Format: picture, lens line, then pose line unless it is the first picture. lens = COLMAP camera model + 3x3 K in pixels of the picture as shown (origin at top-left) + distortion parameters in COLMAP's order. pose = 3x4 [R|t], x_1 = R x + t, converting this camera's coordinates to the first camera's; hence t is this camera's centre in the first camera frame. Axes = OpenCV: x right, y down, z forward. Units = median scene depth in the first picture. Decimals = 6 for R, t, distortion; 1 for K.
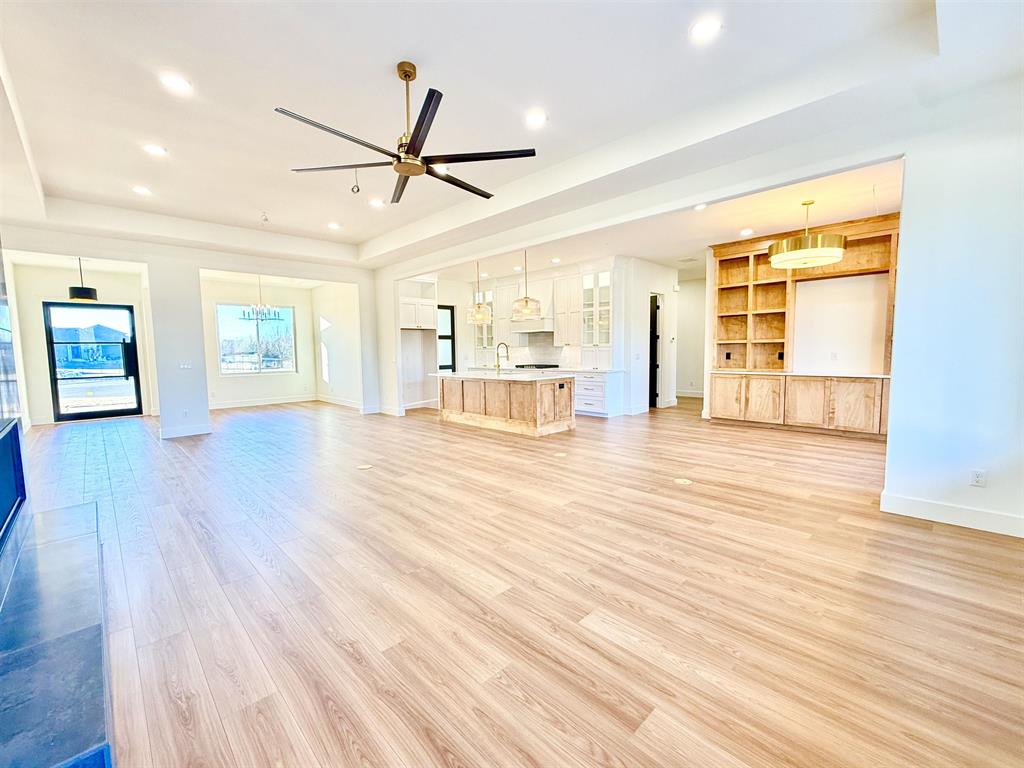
lens RADIAL K [[429.7, 0, 511.5], [0, 429.7, 384.8], [0, 0, 1]] dist [0.000347, -0.000826]
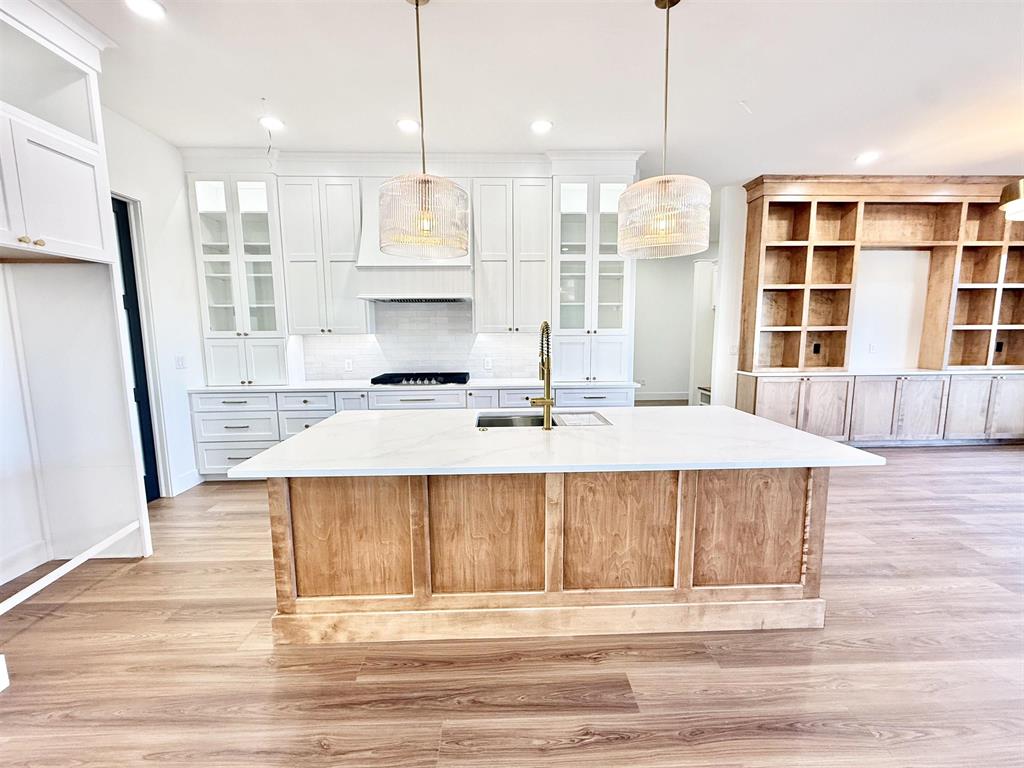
lens RADIAL K [[429.7, 0, 511.5], [0, 429.7, 384.8], [0, 0, 1]] dist [0.000347, -0.000826]
pose [[0.673565, -0.084035, 0.734335, -0.242984], [0.058018, 0.996461, 0.060815, -0.068461], [-0.736847, 0.001642, 0.676057, 0.750471]]
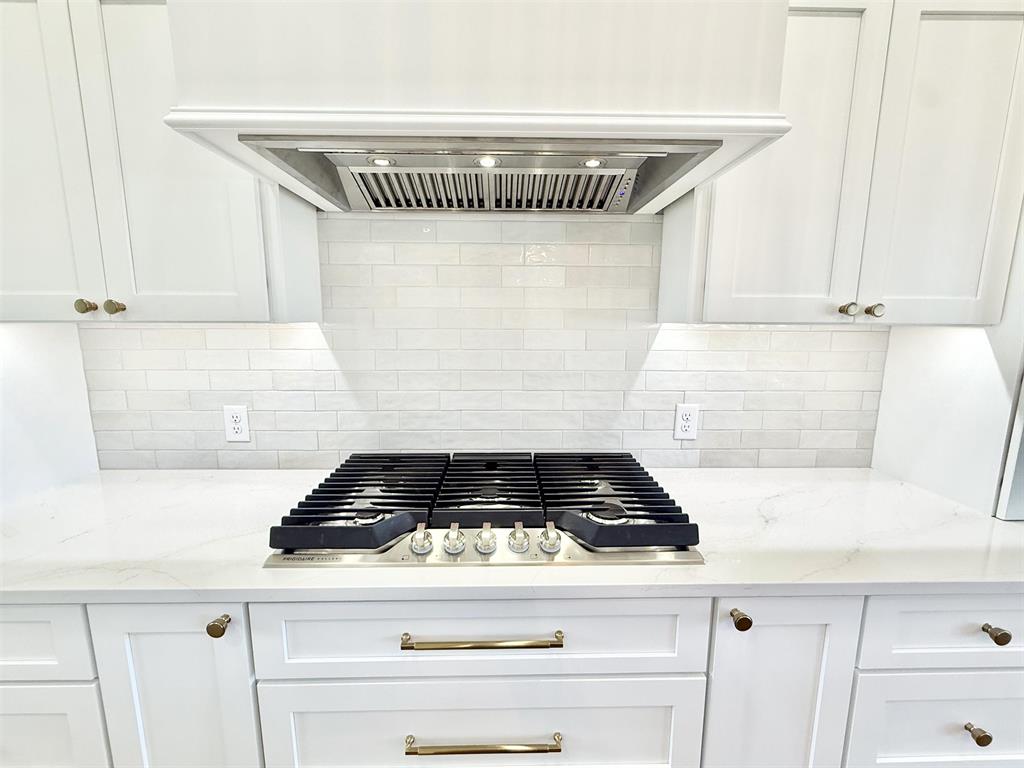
lens RADIAL K [[429.7, 0, 511.5], [0, 429.7, 384.8], [0, 0, 1]] dist [0.000347, -0.000826]
pose [[0.683608, -0.094941, 0.723648, -0.022696], [0.045217, 0.995108, 0.087841, -0.097197], [-0.728448, -0.027327, 0.684556, 1.084448]]
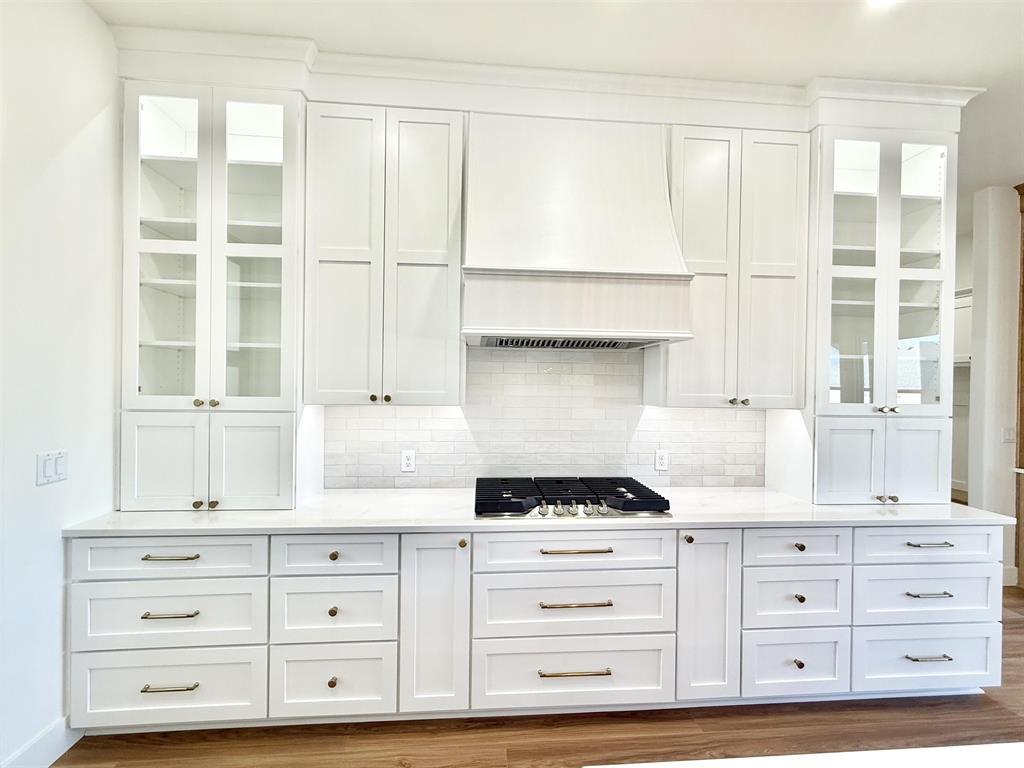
lens RADIAL K [[429.7, 0, 511.5], [0, 429.7, 384.8], [0, 0, 1]] dist [0.000347, -0.000826]
pose [[0.640614, 0.020796, 0.767581, -0.157476], [0.039680, 0.997401, -0.060139, -0.103513], [-0.766837, 0.068984, 0.638124, 1.033191]]
